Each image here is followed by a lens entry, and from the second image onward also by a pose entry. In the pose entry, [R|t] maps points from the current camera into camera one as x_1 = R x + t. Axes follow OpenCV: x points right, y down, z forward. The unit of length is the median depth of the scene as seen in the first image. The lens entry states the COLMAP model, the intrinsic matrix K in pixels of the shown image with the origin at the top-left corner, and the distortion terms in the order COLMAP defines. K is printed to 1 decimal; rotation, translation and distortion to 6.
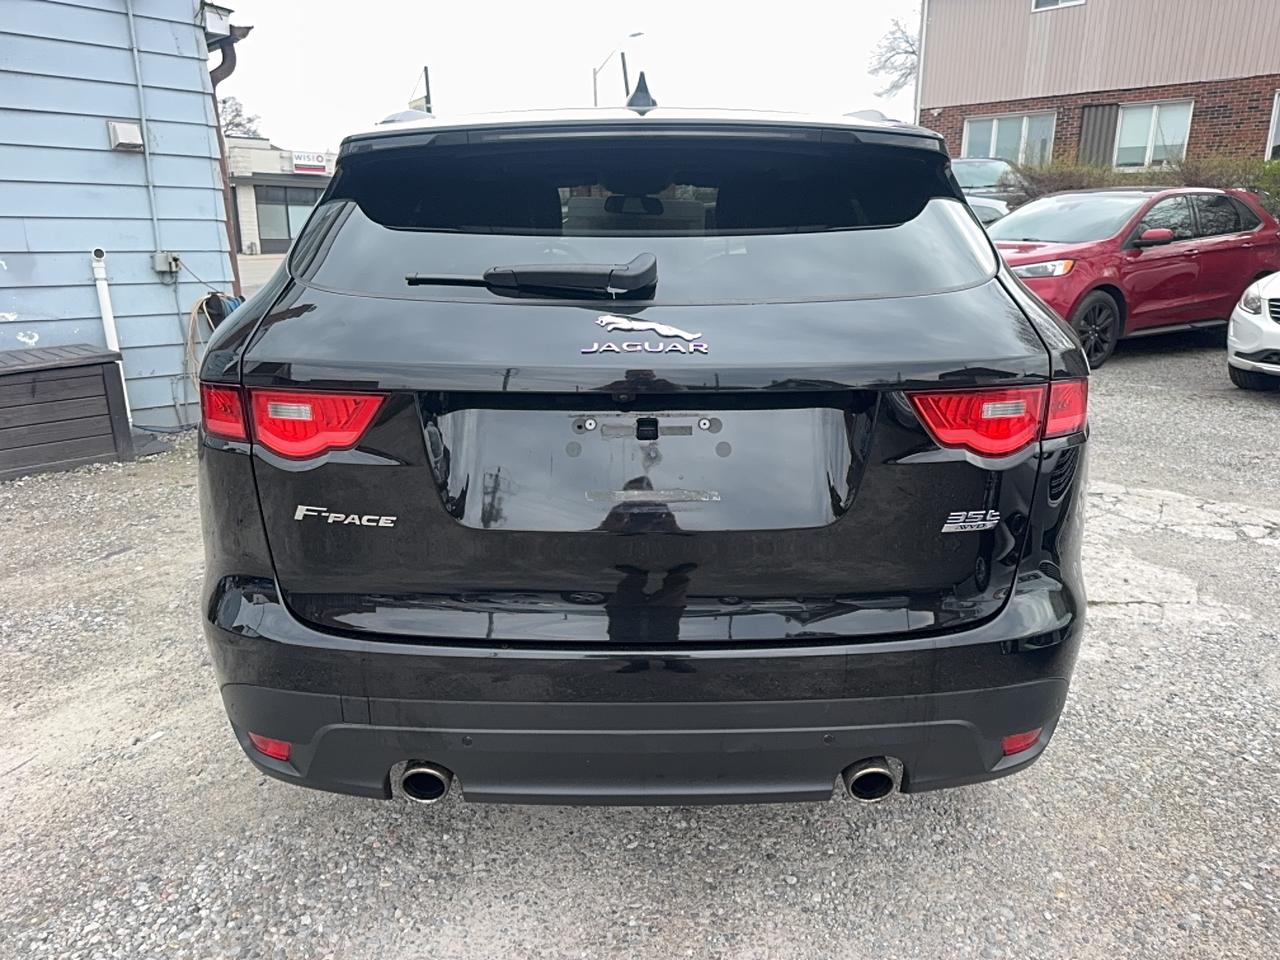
lens RADIAL K [[916.0, 0, 640.0], [0, 916.0, 480.0], [0, 0, 1]] dist [0.010349, -0.003962]
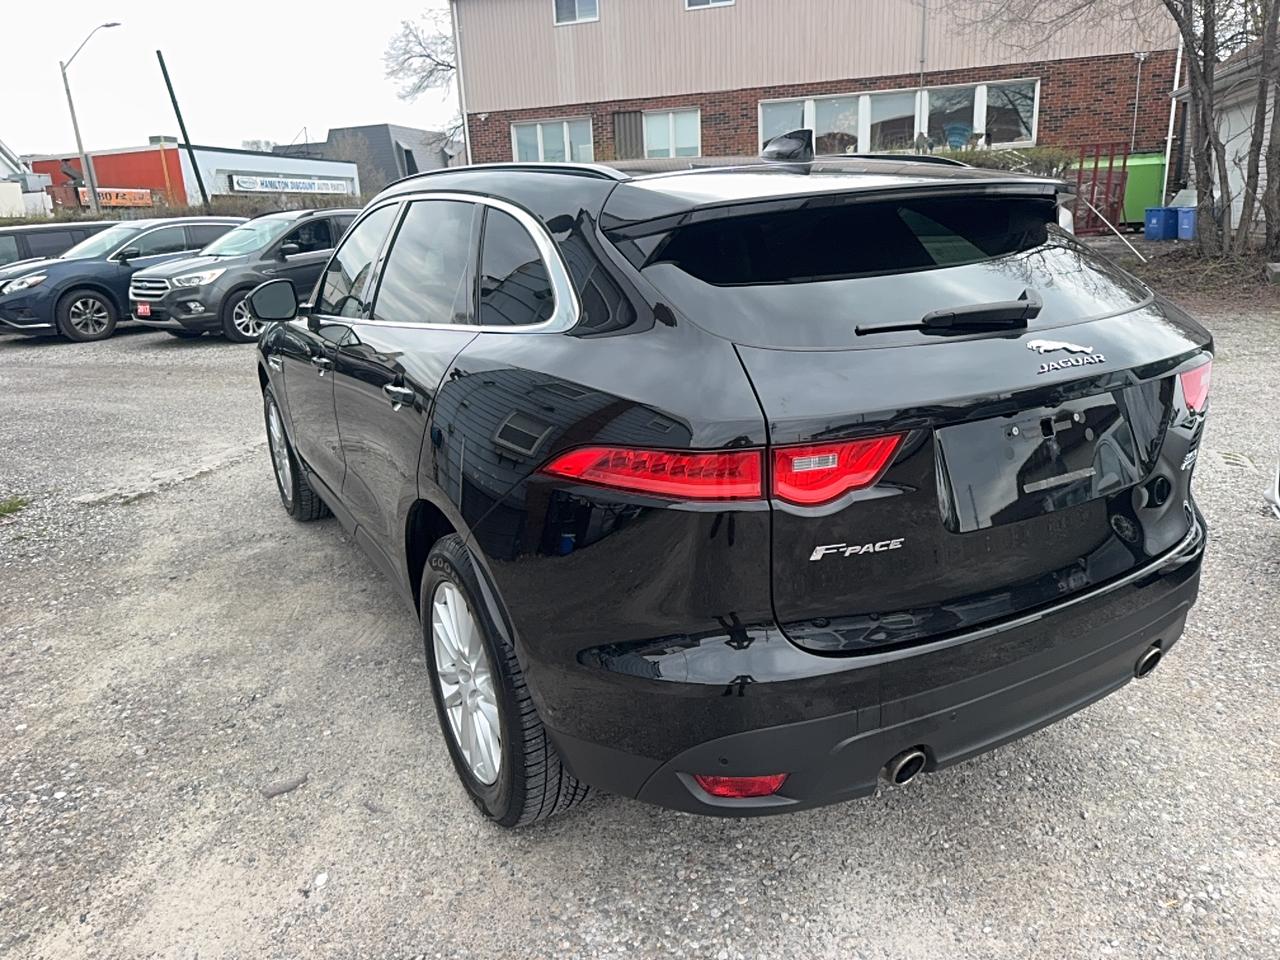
lens RADIAL K [[907.7, 0, 617.2], [0, 907.7, 477.4], [0, 0, 1]] dist [0.092592, -0.116938]
pose [[0.873594, -0.178094, 0.452897, -0.114468], [0.178361, 0.983046, 0.042523, -0.015415], [-0.452791, 0.043631, 0.890548, 0.015121]]
